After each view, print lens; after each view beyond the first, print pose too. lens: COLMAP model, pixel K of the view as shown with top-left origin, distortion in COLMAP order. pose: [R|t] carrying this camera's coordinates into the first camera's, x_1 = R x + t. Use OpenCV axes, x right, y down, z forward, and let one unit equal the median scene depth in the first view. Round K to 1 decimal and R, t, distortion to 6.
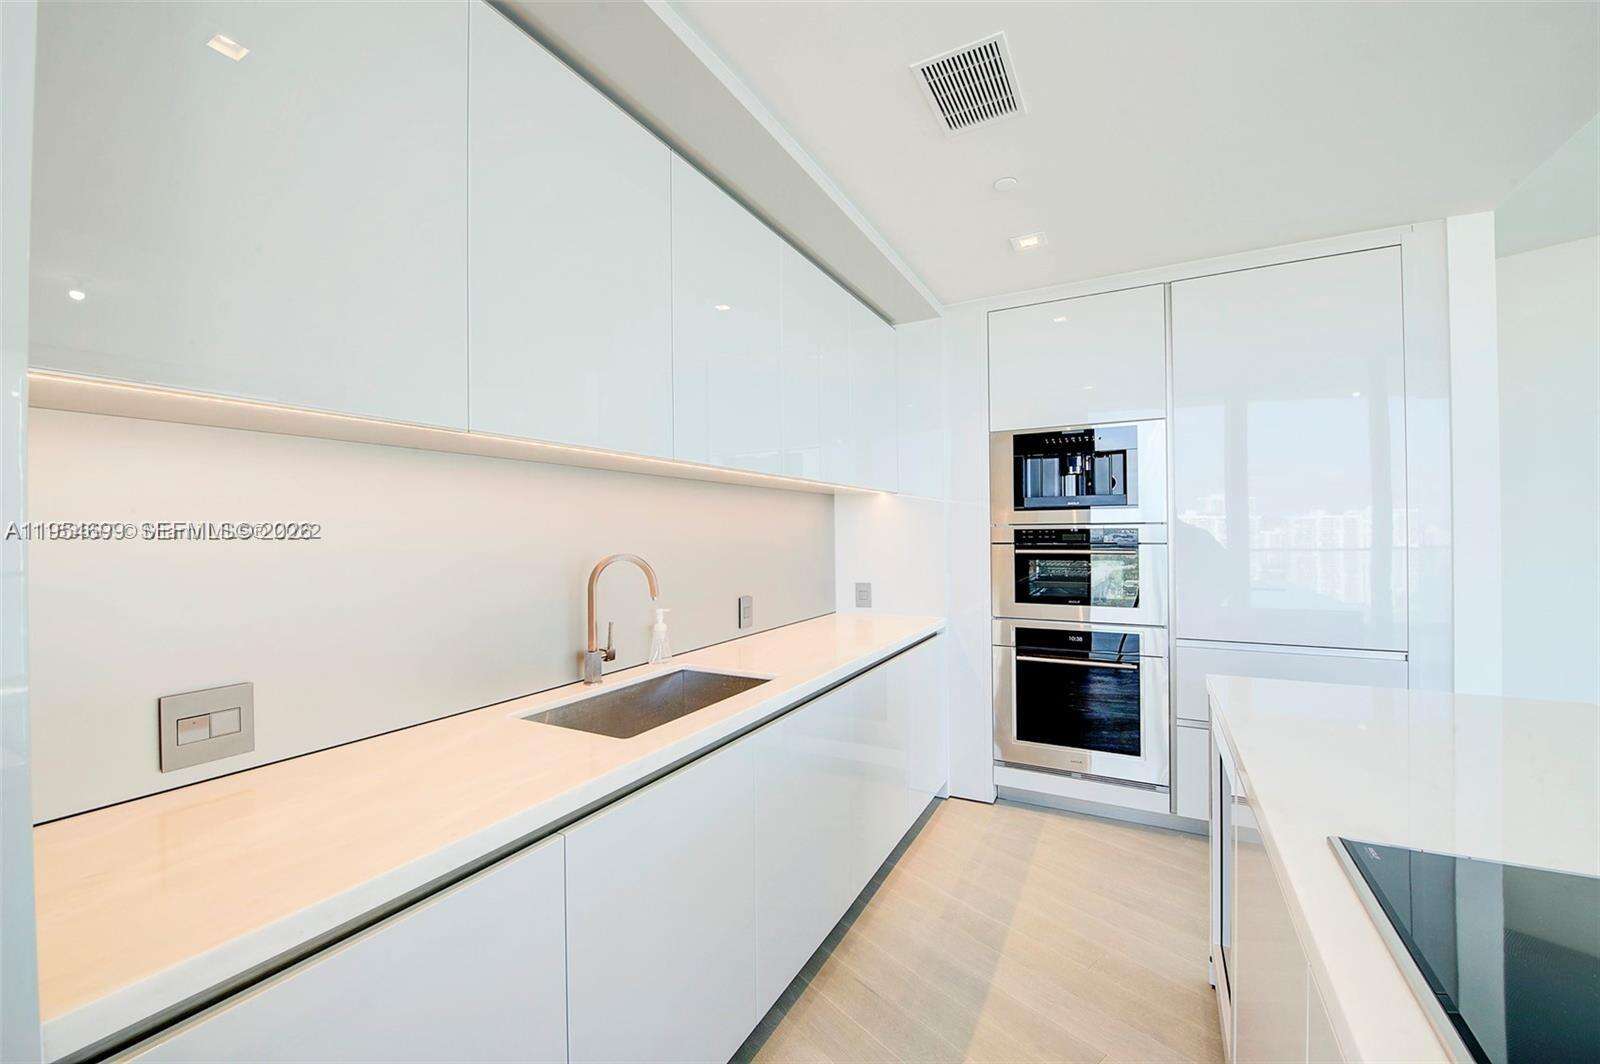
lens RADIAL K [[635.8, 0, 801.0], [0, 635.8, 528.2], [0, 0, 1]] dist [-0.014135, -0.002434]
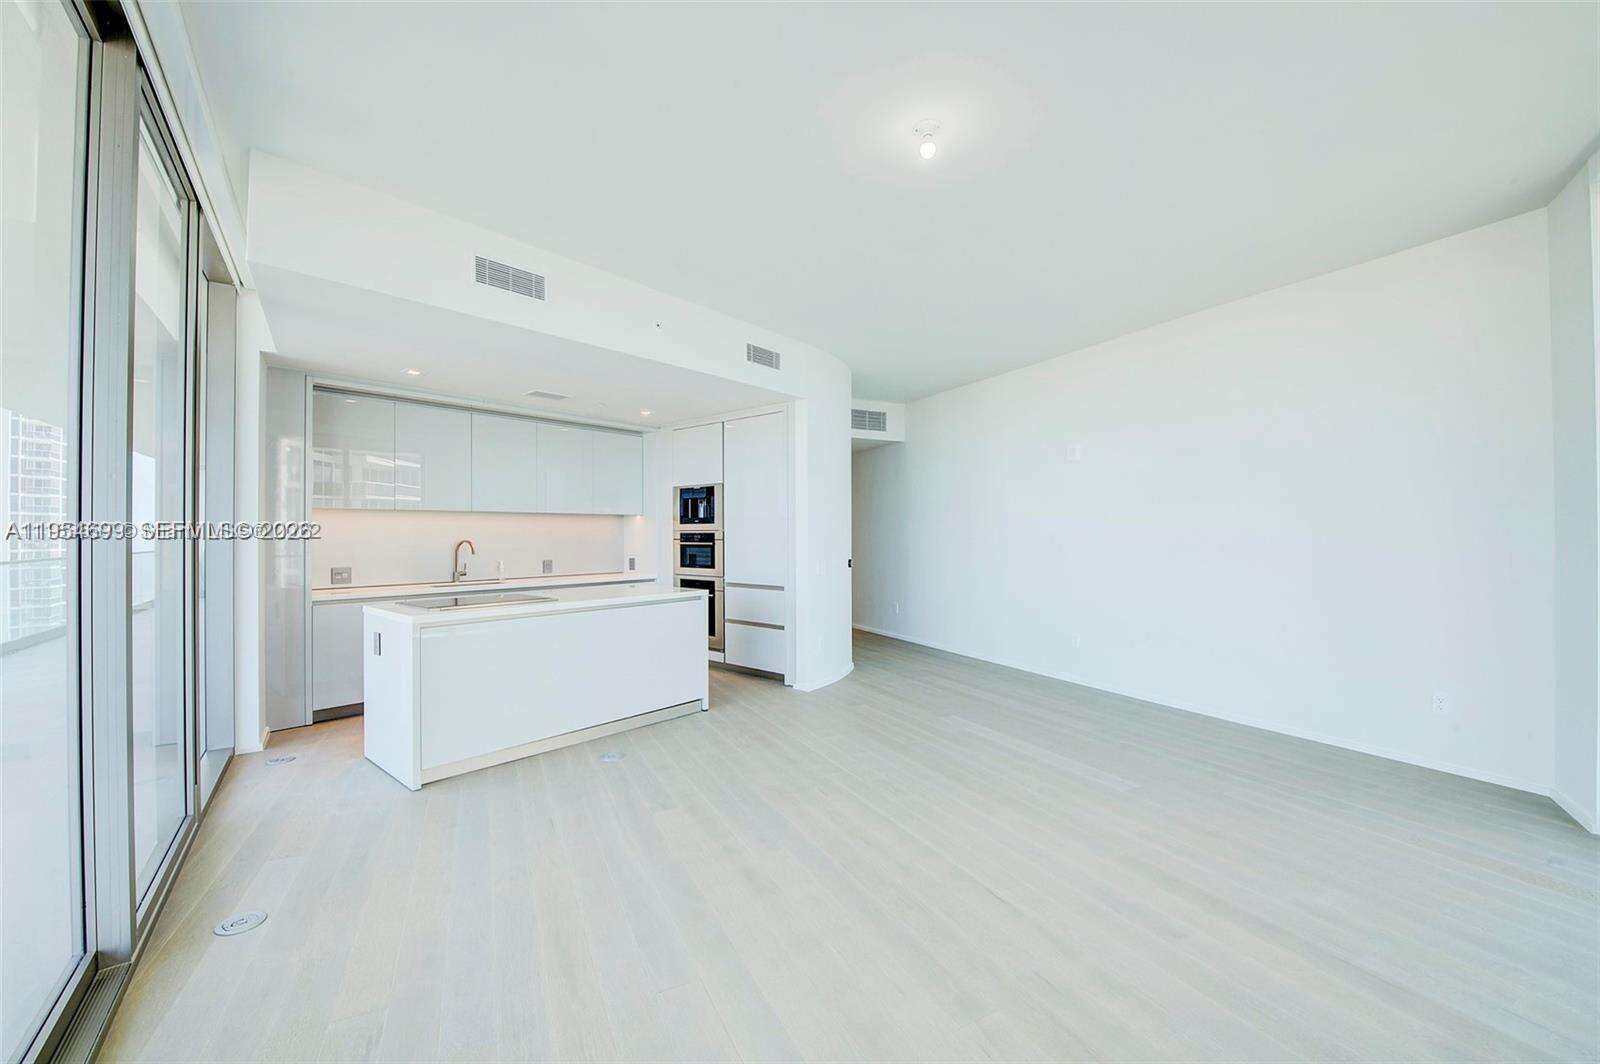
lens RADIAL K [[635.8, 0, 801.0], [0, 635.8, 528.2], [0, 0, 1]] dist [-0.014135, -0.002434]
pose [[0.978934, 0.004992, -0.204115, 1.198365], [-0.005551, 0.999982, -0.002167, -0.011655], [0.204101, 0.003254, 0.978944, -1.032375]]
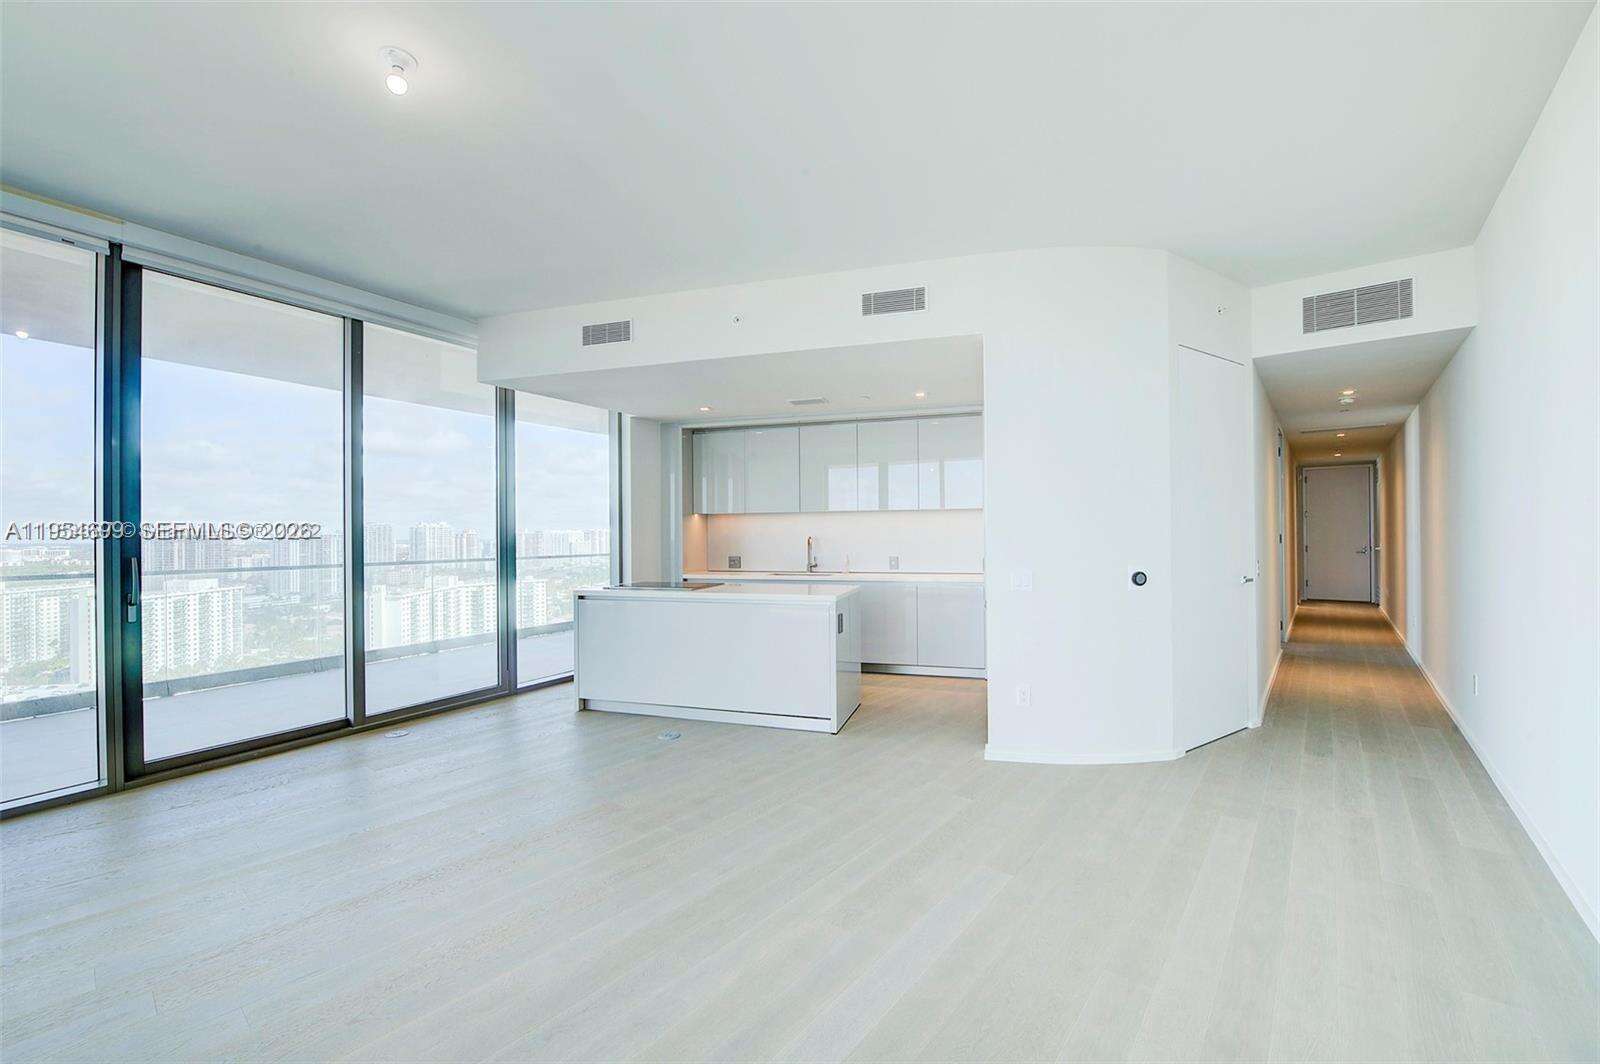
lens RADIAL K [[635.8, 0, 801.0], [0, 635.8, 528.2], [0, 0, 1]] dist [-0.014135, -0.002434]
pose [[0.201933, -0.001061, -0.979399, 1.991774], [0.010712, 0.999942, 0.001126, -0.007581], [0.979341, -0.010718, 0.201933, 0.141938]]
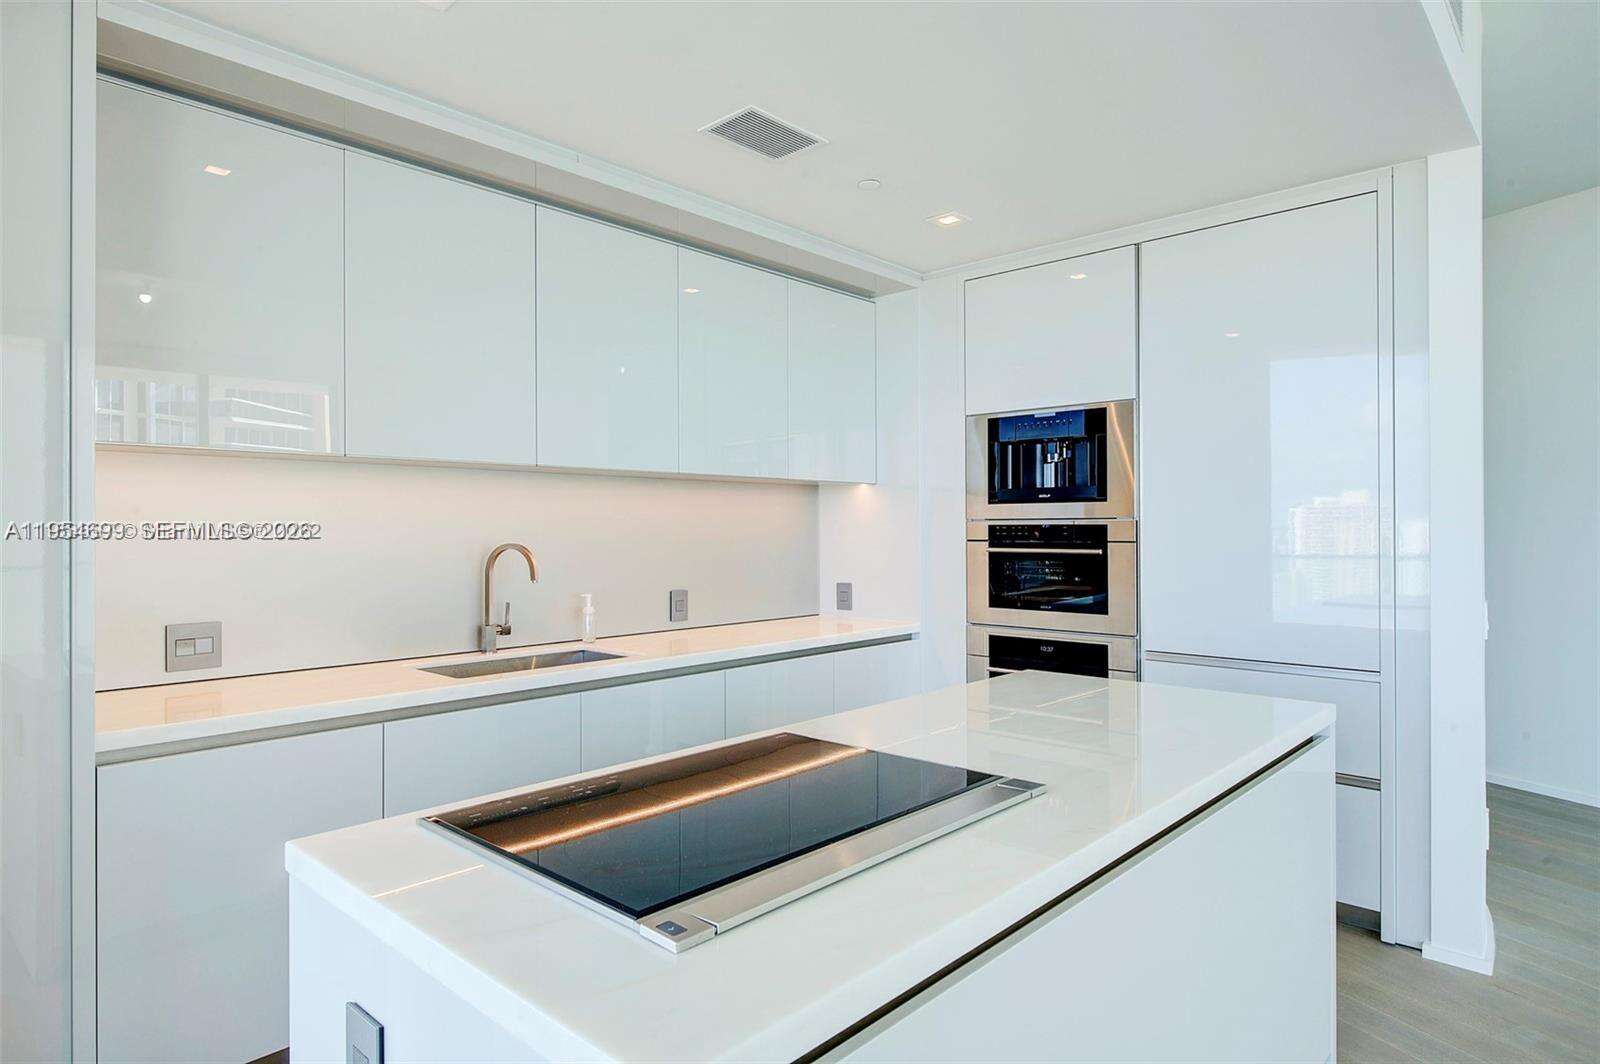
lens RADIAL K [[913.1, 0, 802.5], [0, 913.1, 524.7], [0, 0, 1]] dist [-0.003767, -0.001121]
pose [[0.969145, 0.005336, -0.246435, 0.408629], [-0.004839, 0.999985, 0.002622, -0.000406], [0.246445, -0.001348, 0.969156, -0.312961]]
